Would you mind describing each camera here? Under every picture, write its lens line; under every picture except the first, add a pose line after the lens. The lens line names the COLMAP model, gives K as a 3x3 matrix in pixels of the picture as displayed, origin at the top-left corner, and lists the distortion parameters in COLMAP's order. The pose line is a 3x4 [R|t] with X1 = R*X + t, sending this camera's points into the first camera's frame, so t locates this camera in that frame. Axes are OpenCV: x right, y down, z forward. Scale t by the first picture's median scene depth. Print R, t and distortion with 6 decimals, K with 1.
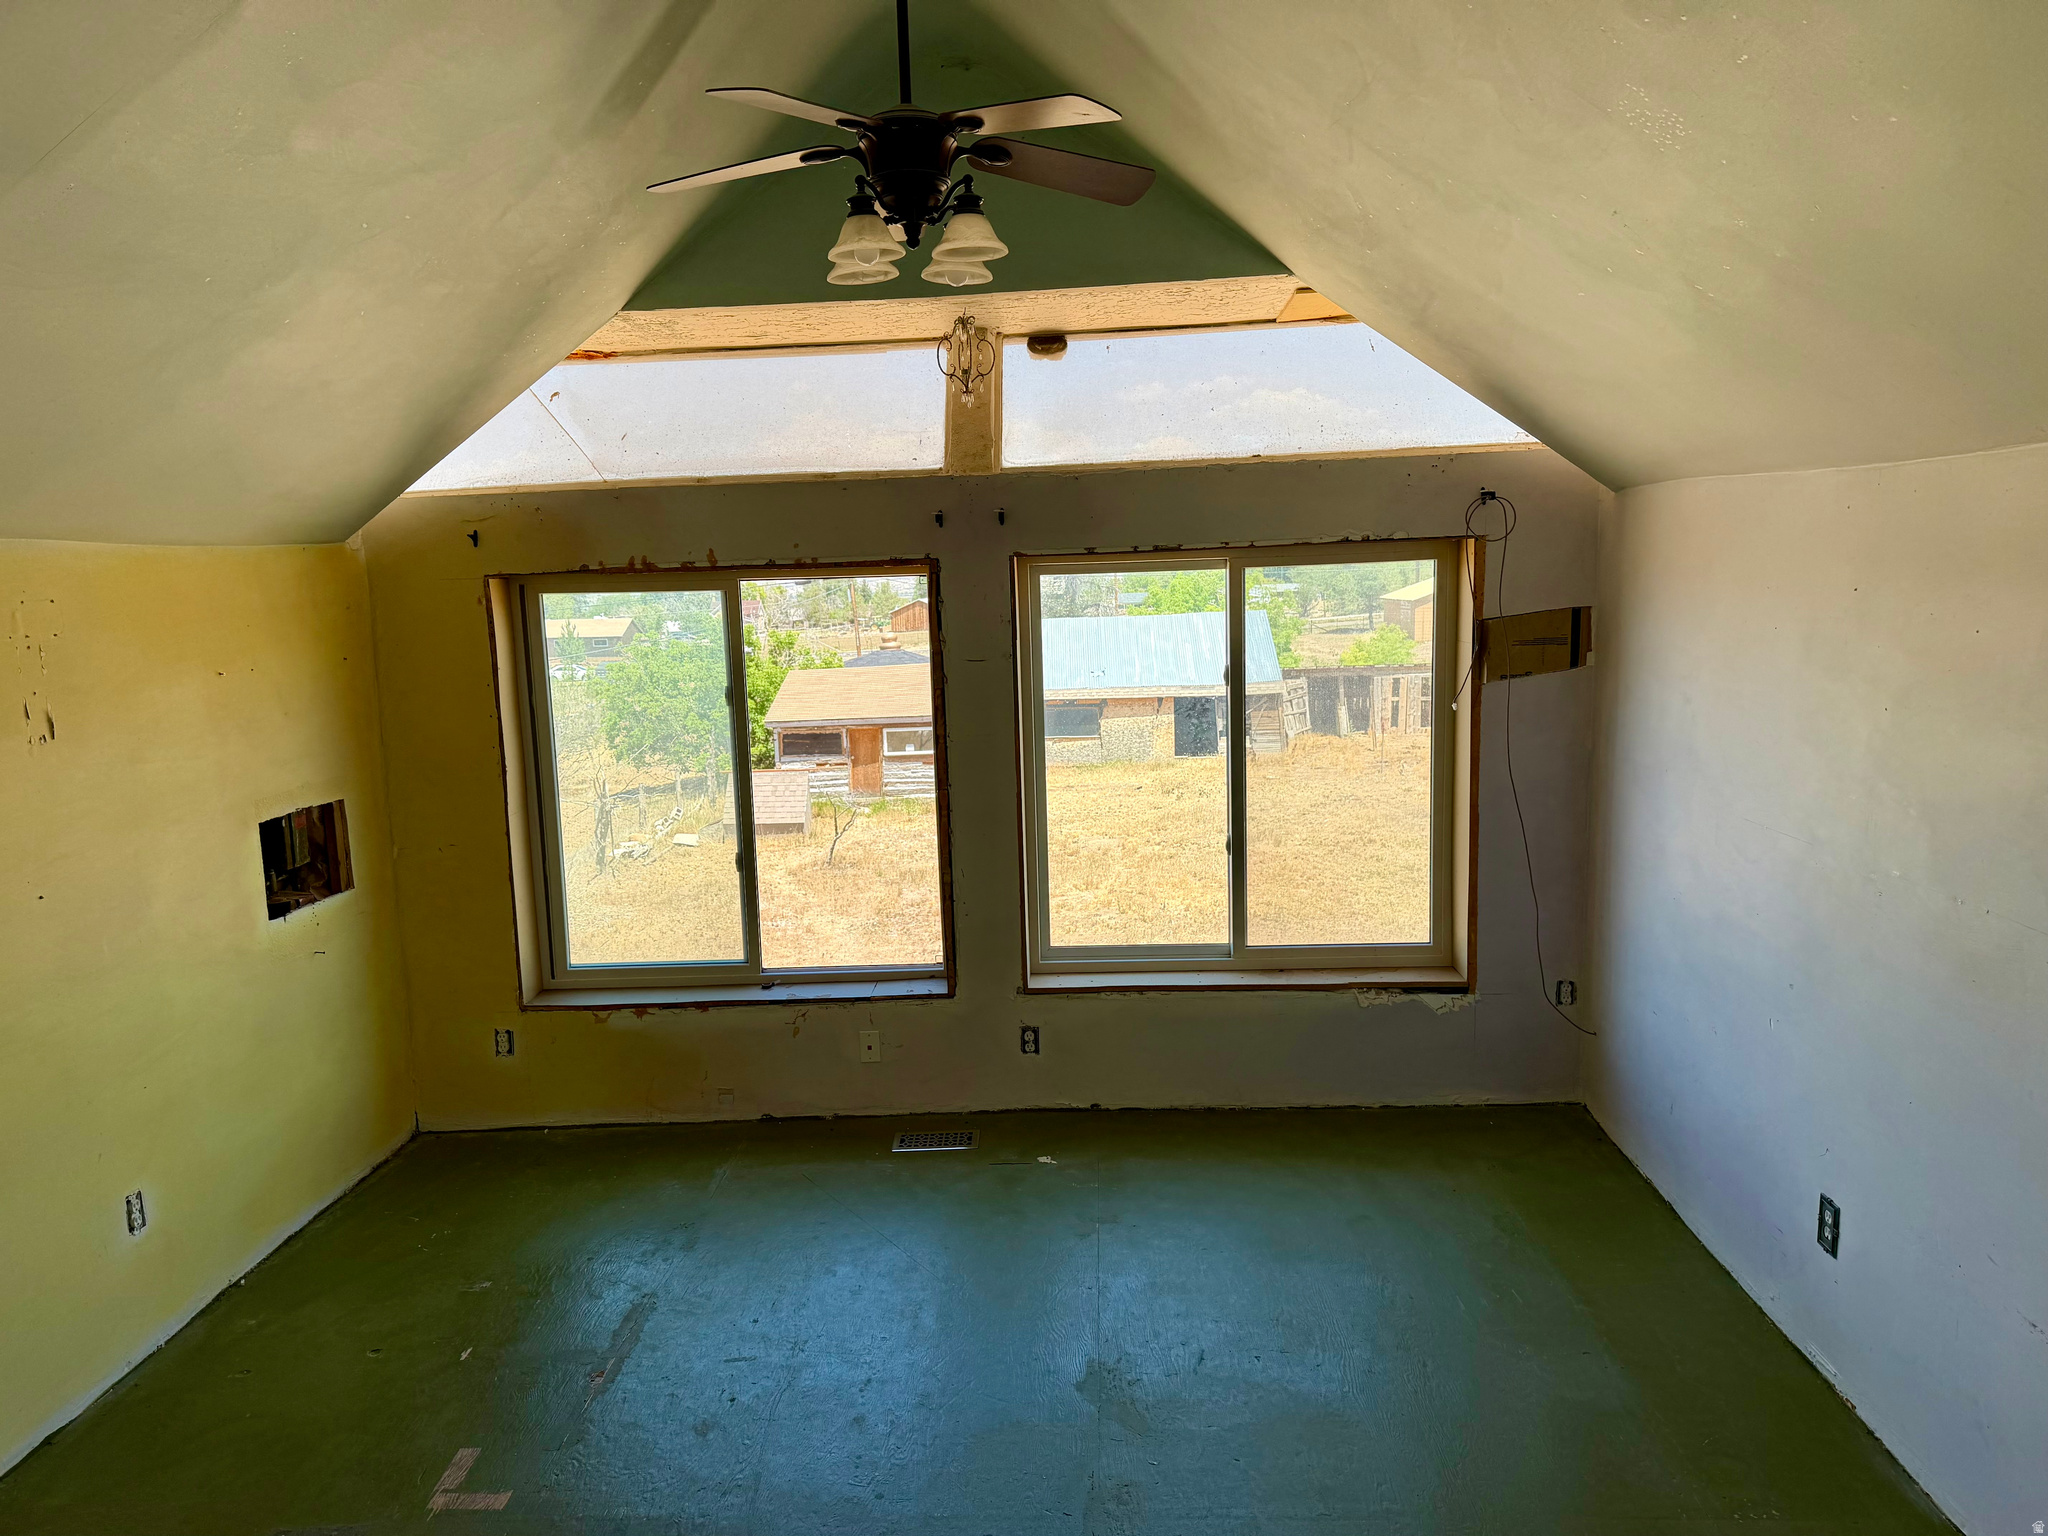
lens RADIAL K [[1451.0, 0, 1007.3], [0, 1451.0, 754.6], [0, 0, 1]] dist [0.077262, -0.052055]
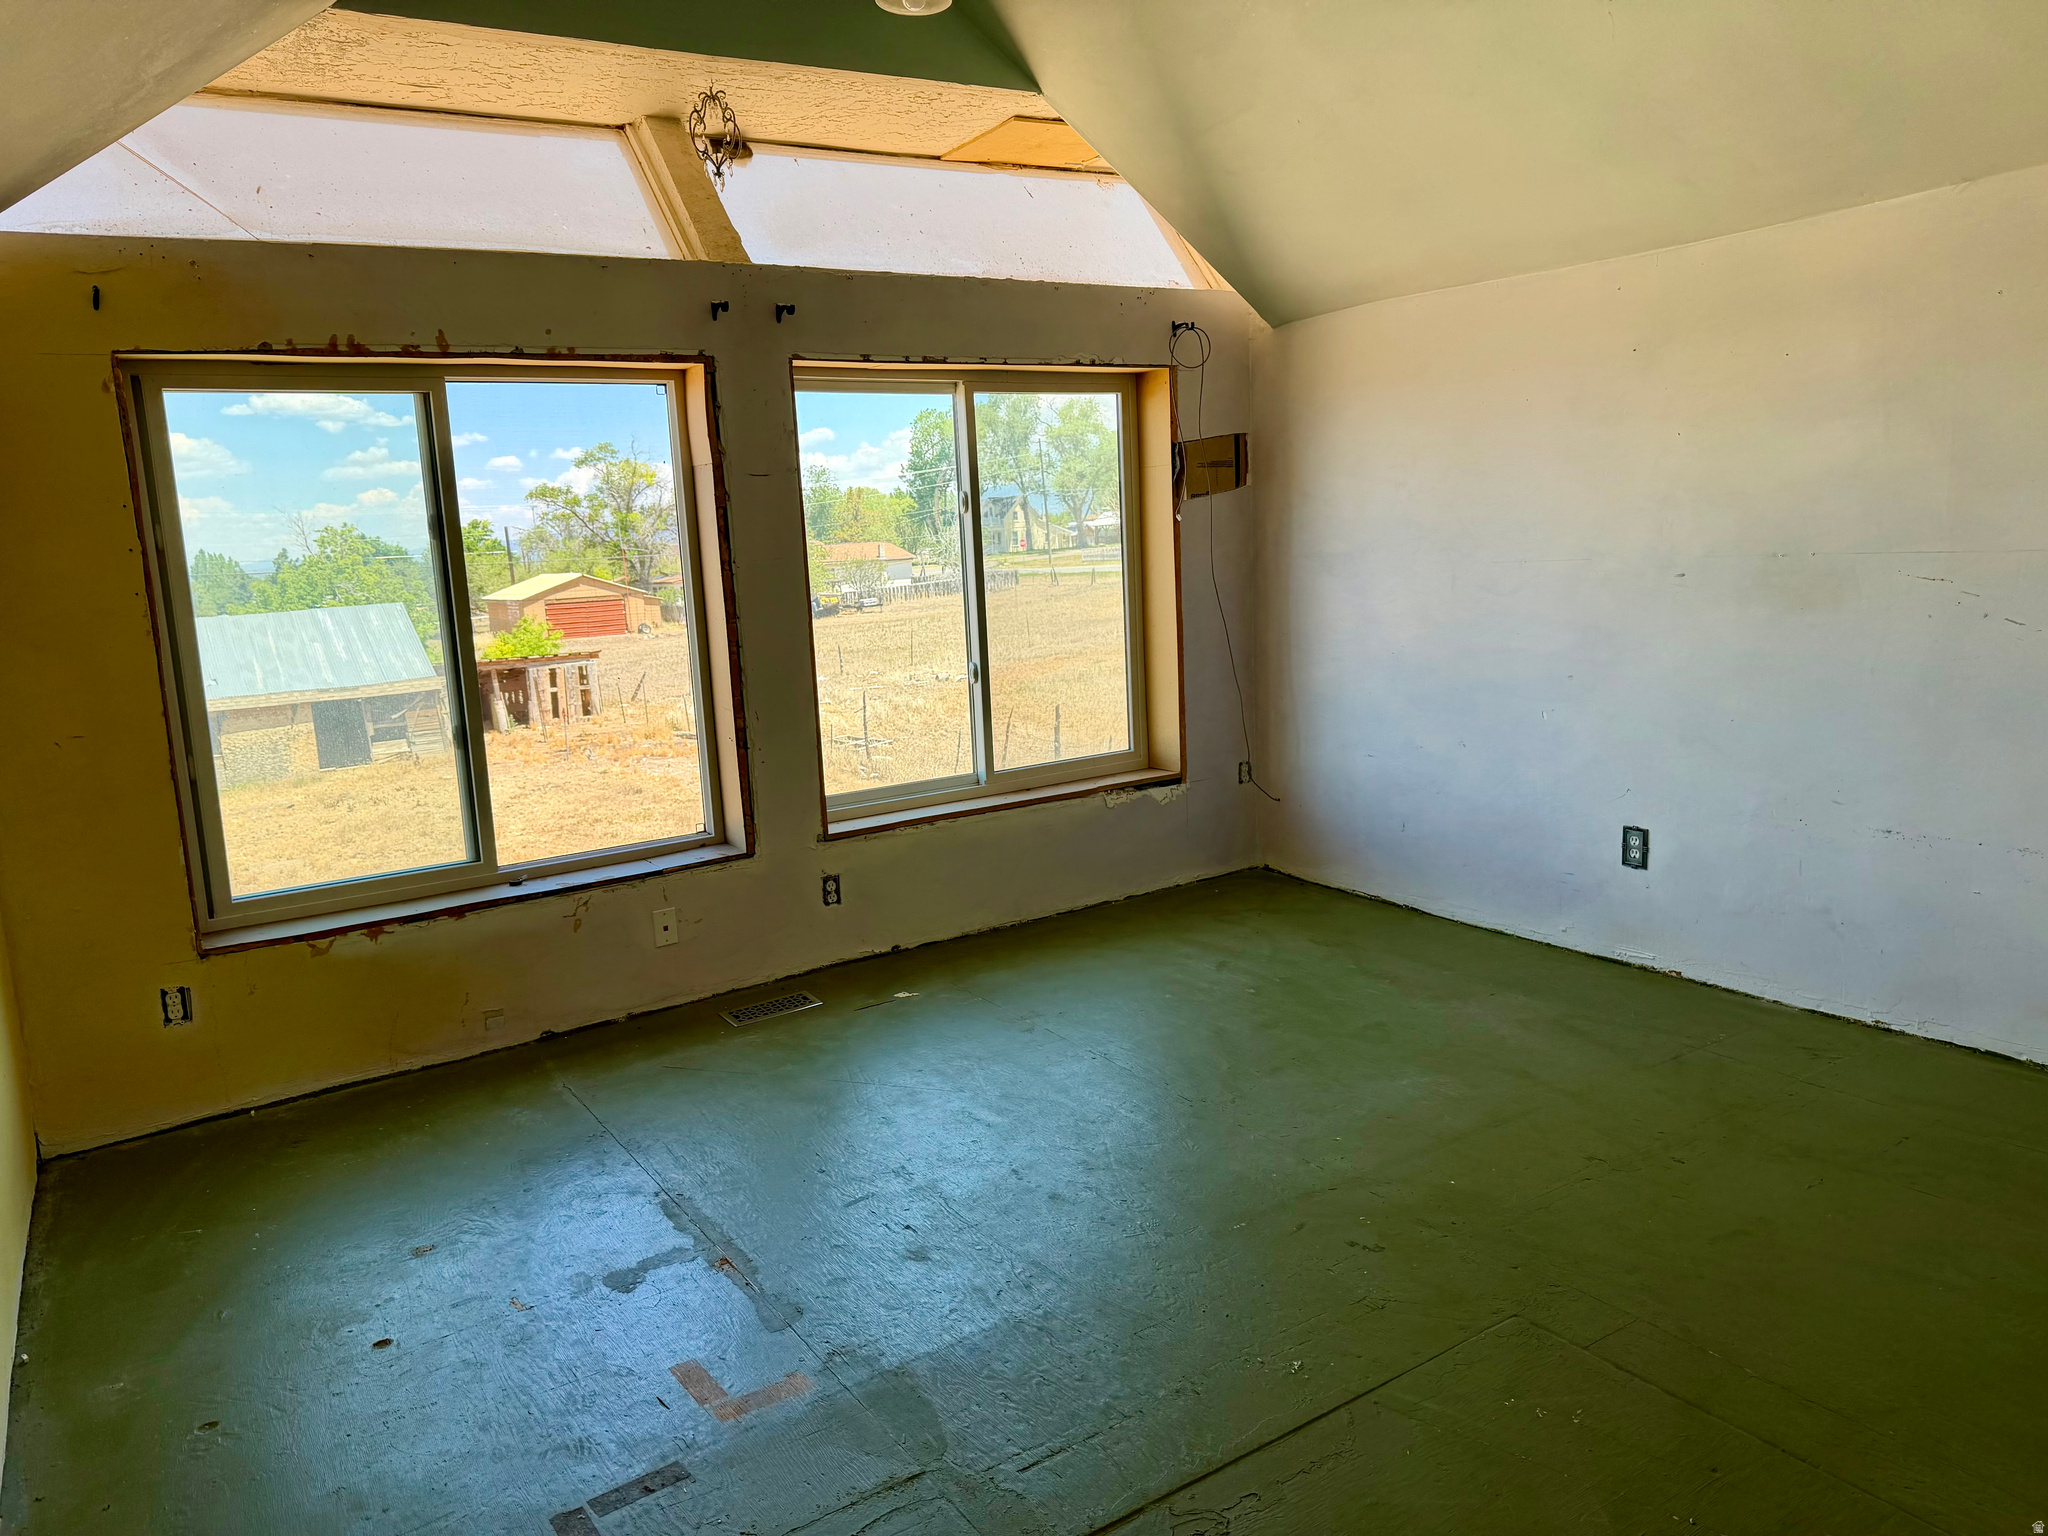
lens RADIAL K [[1451.0, 0, 1021.3], [0, 1451.0, 756.1], [0, 0, 1]] dist [0.077262, -0.052055]
pose [[0.809709, -0.100131, 0.578226, -0.415481], [0.103673, 0.994245, 0.026997, 0.097581], [-0.577602, 0.038087, 0.815430, 0.162424]]
